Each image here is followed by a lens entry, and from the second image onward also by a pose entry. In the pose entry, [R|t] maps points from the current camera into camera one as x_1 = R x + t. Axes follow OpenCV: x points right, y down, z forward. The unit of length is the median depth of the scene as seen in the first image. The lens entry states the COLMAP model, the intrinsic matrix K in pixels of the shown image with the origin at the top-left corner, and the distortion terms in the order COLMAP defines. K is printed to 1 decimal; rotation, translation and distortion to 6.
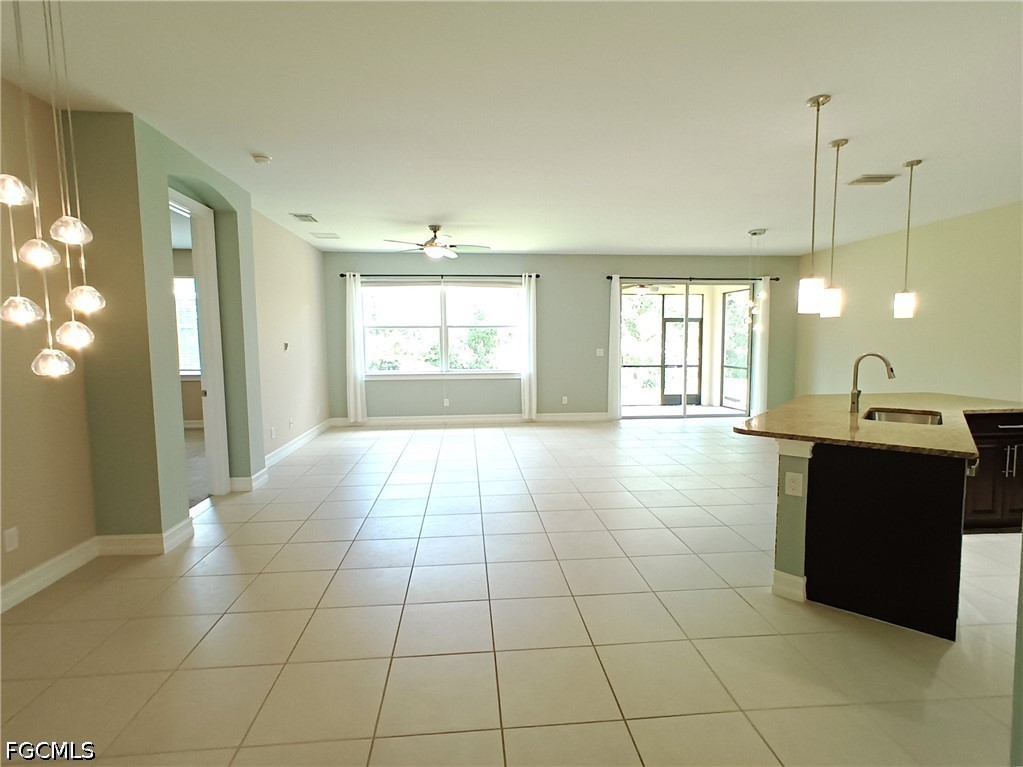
lens RADIAL K [[506.1, 0, 513.5], [0, 506.1, 382.1], [0, 0, 1]] dist [0.009281, -0.003569]
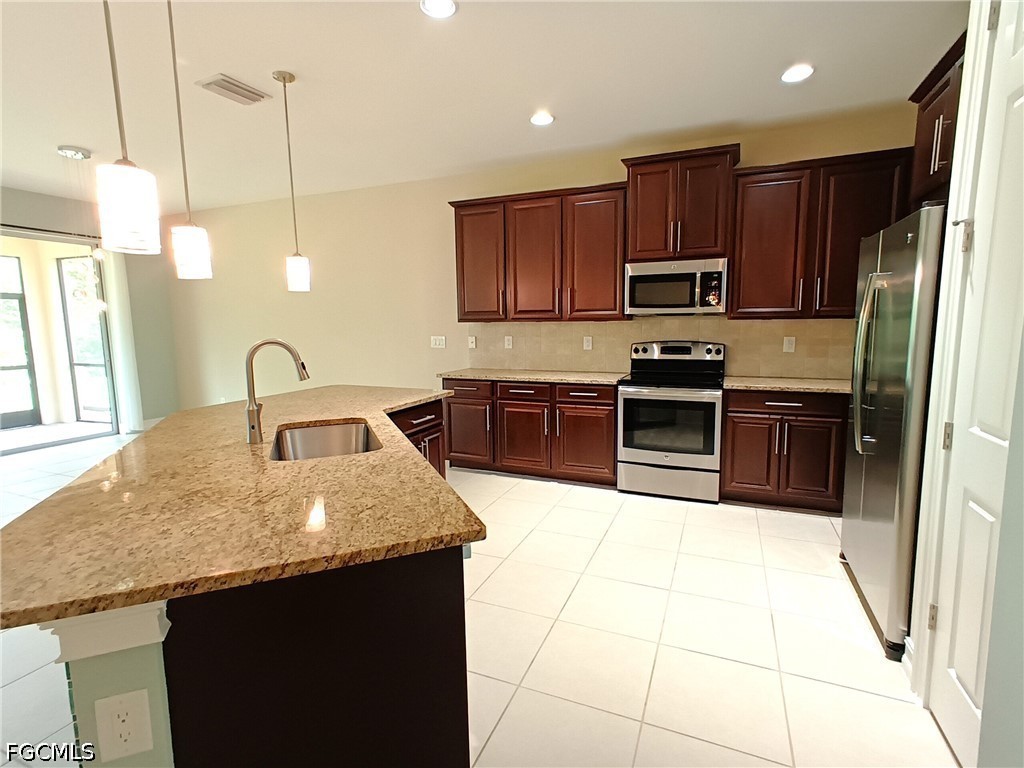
lens RADIAL K [[506.6, 0, 506.9], [0, 506.6, 388.0], [0, 0, 1]] dist [0.009281, -0.003569]
pose [[0.484002, -0.113360, 0.867694, 0.091696], [0.082721, 0.993060, 0.083596, -0.007959], [-0.871148, 0.031316, 0.490020, 0.135701]]
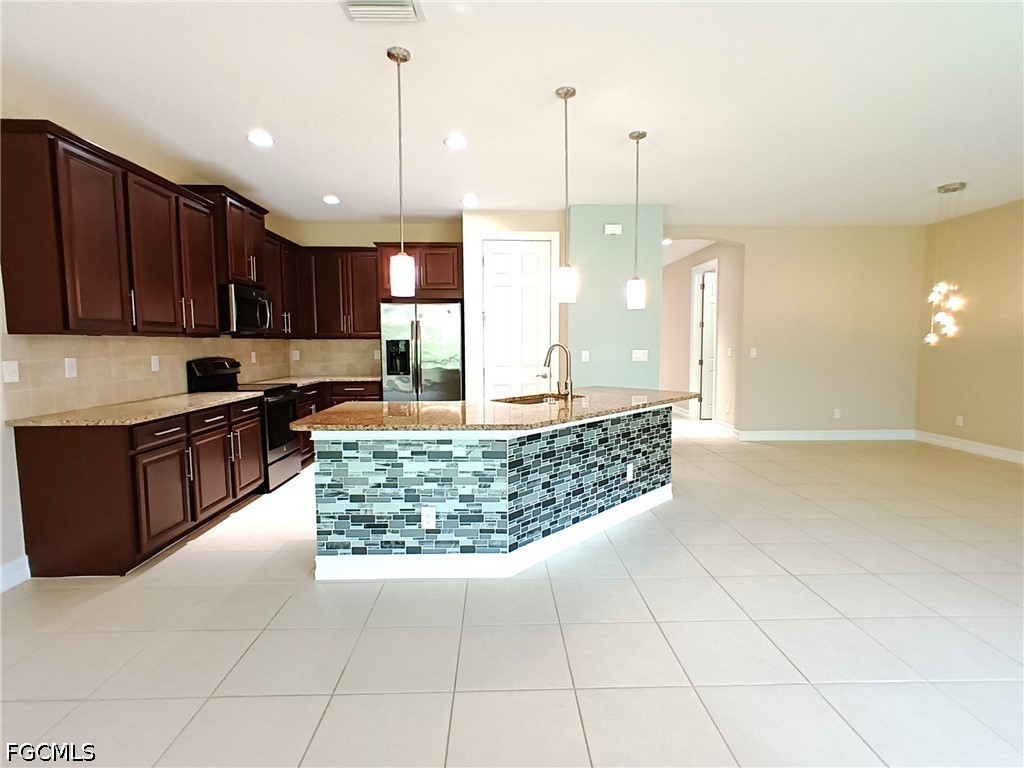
lens RADIAL K [[506.6, 0, 499.6], [0, 506.6, 390.0], [0, 0, 1]] dist [0.009281, -0.003569]
pose [[-0.996478, 0.000447, 0.083857, 0.220625], [0.015204, 0.984375, 0.175428, -0.043638], [-0.082468, 0.176085, -0.980914, 0.602469]]
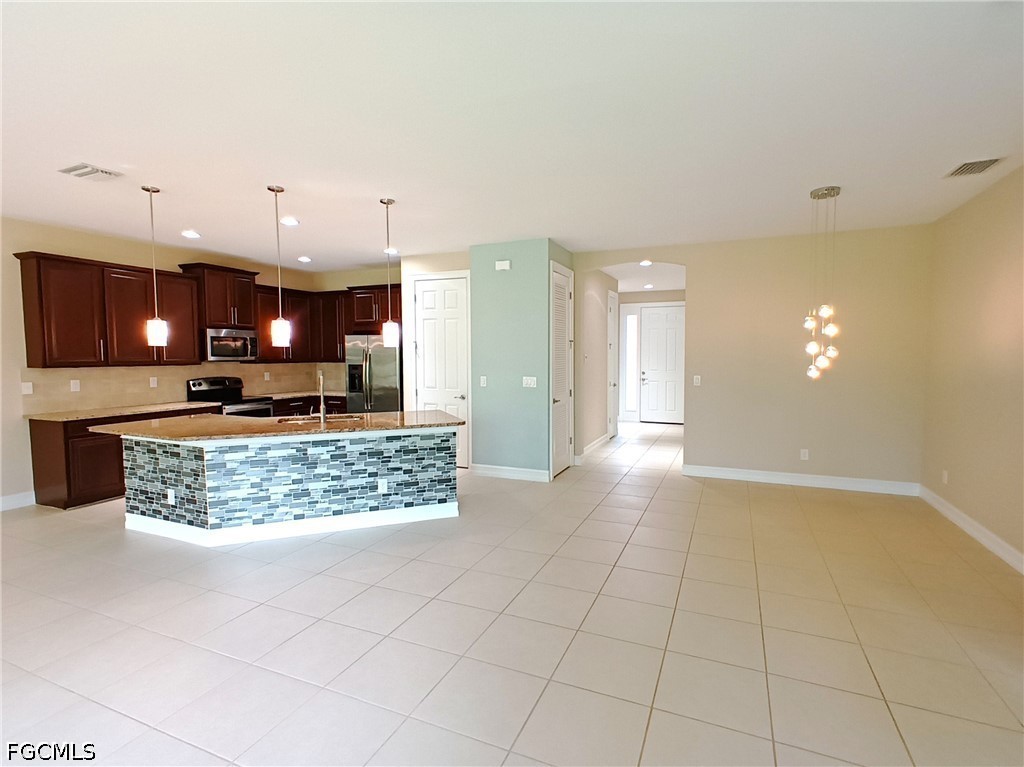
lens RADIAL K [[506.6, 0, 505.7], [0, 506.6, 384.4], [0, 0, 1]] dist [0.009281, -0.003569]
pose [[-0.869803, -0.024147, 0.492808, -0.104231], [0.048174, 0.989873, 0.133529, -0.055648], [-0.491042, 0.139884, -0.859831, 0.557685]]
